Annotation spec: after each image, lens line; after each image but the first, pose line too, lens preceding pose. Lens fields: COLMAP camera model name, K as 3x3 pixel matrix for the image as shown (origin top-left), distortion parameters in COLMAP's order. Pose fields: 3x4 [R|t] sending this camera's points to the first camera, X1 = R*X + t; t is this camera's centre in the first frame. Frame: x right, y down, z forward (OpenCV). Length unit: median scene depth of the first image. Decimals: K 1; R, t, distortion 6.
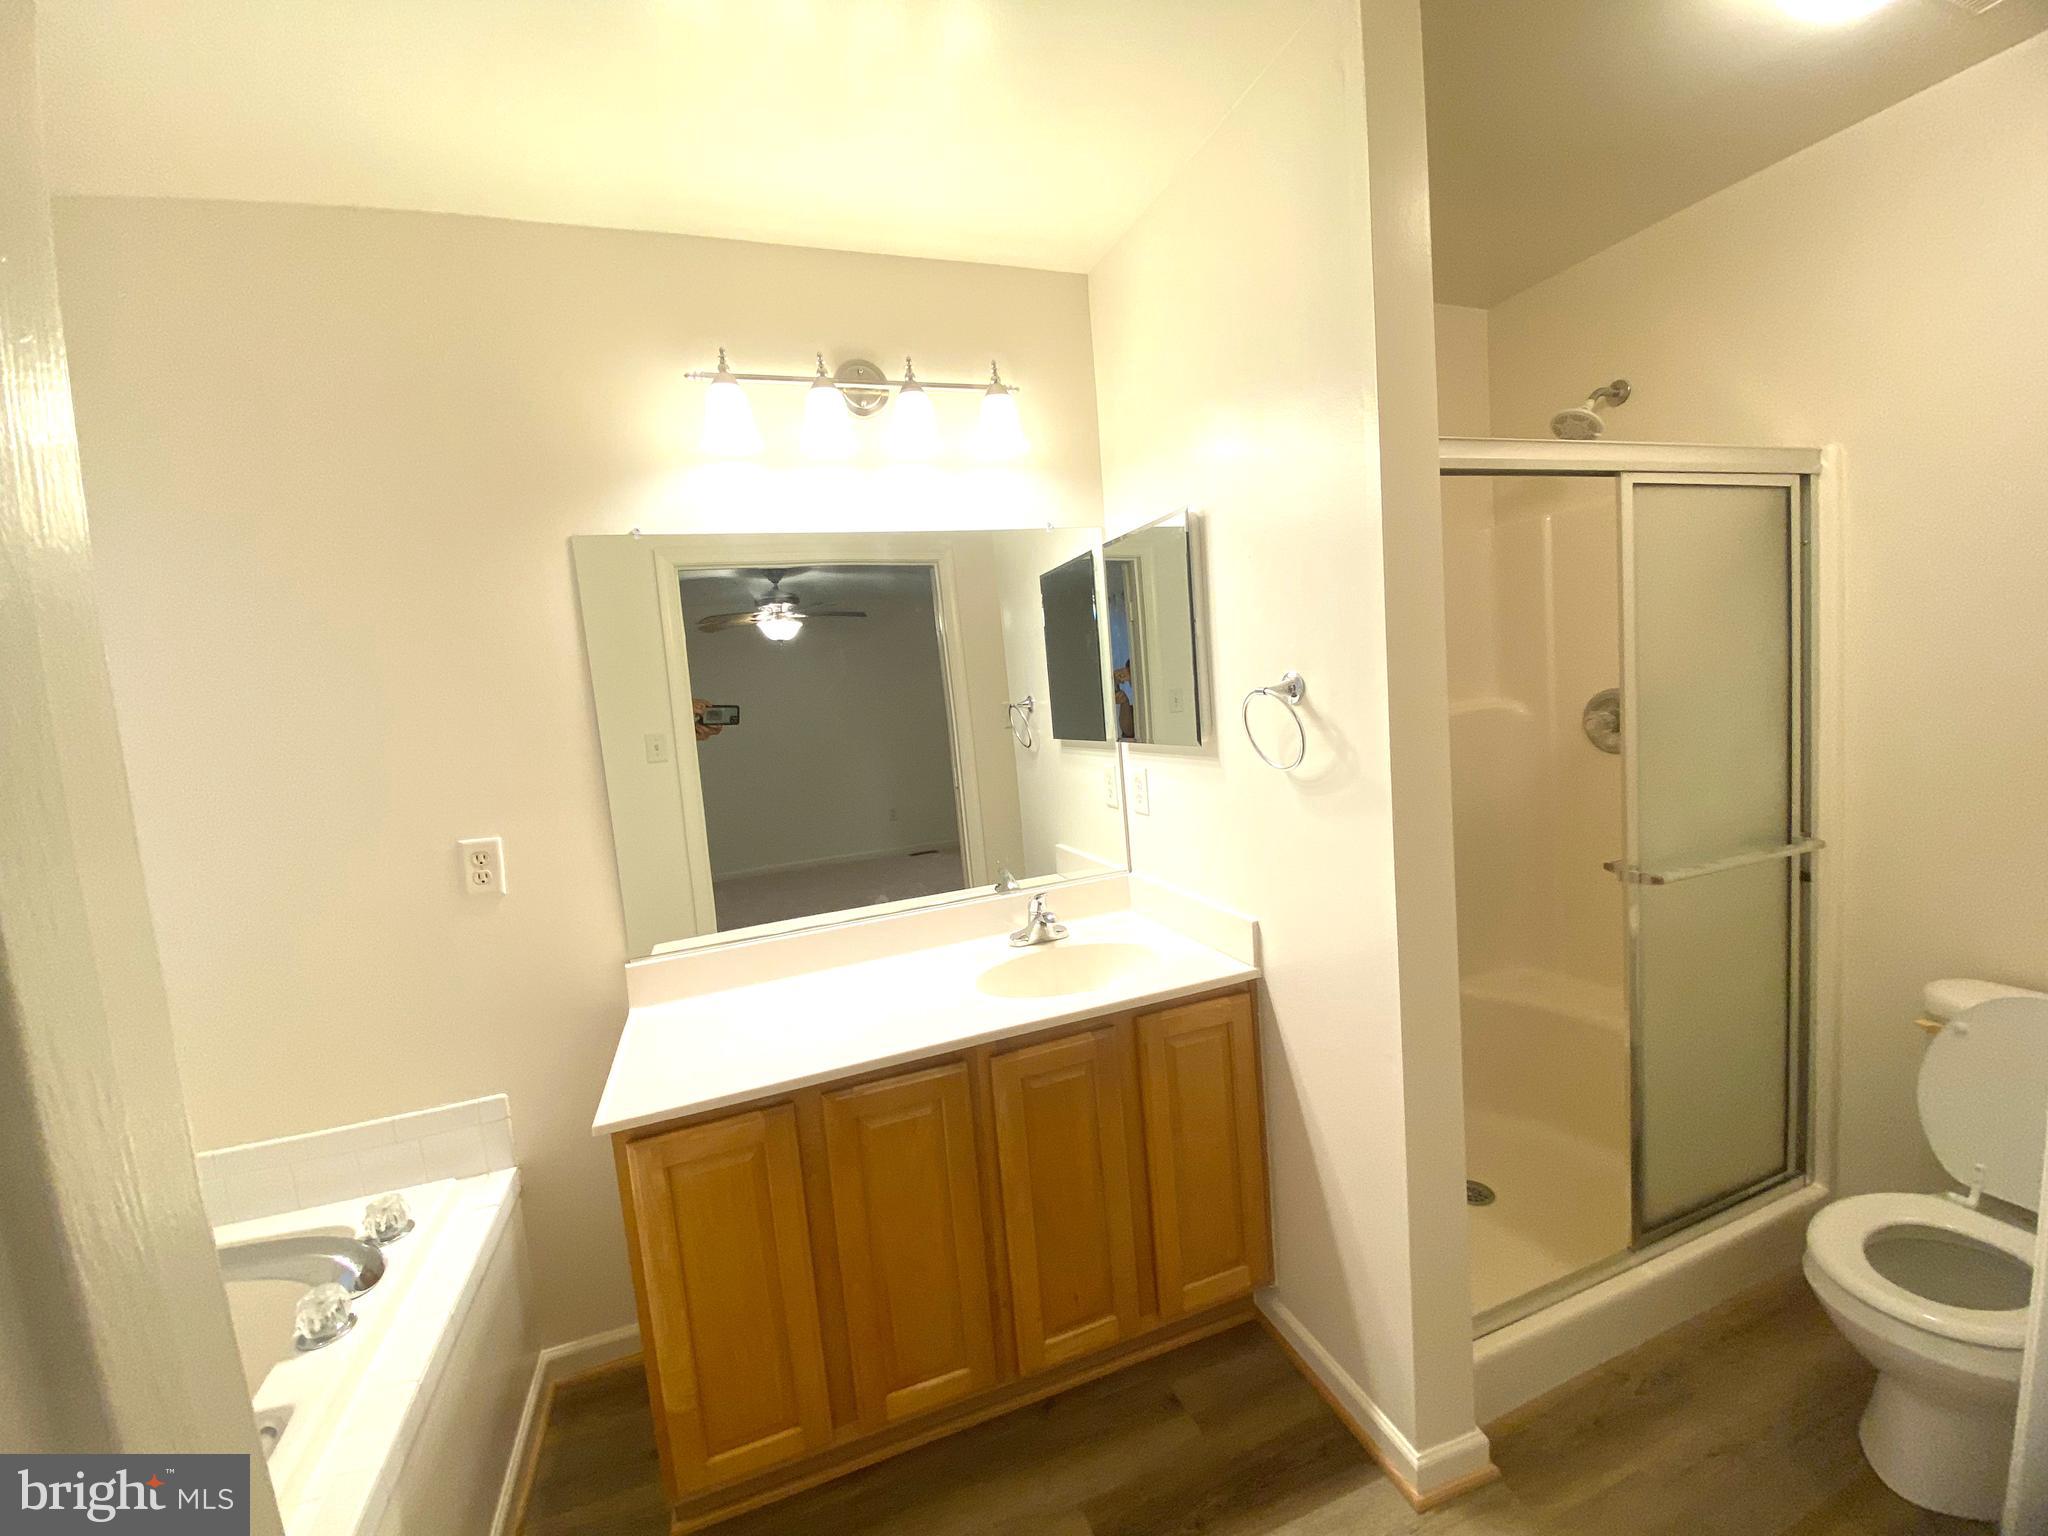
lens RADIAL K [[827.7, 0, 1017.8], [0, 827.7, 765.8], [0, 0, 1]] dist [0.028797, -0.026271]
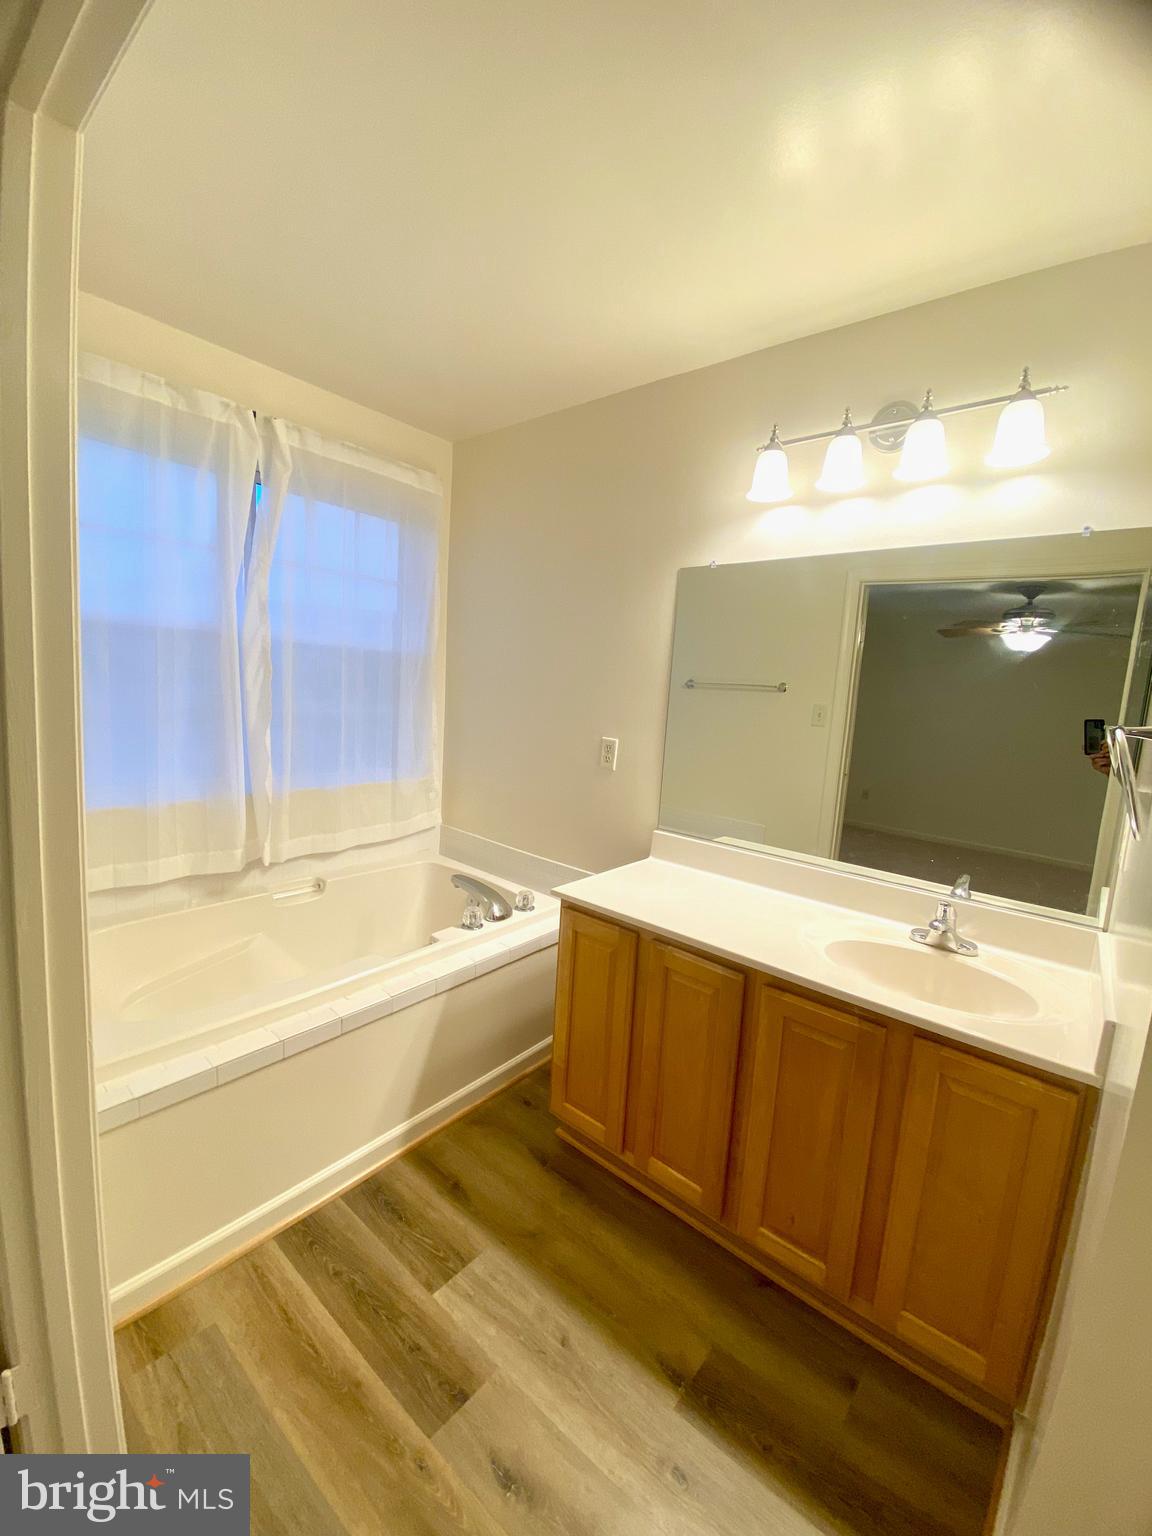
lens RADIAL K [[620.7, 0, 570.8], [0, 620.7, 767.5], [0, 0, 1]] dist [0.028797, -0.026271]
pose [[0.490660, 0.230579, -0.840289, 0.476574], [-0.192588, 0.969200, 0.153497, -0.042489], [0.849801, 0.086515, 0.519955, 0.220515]]
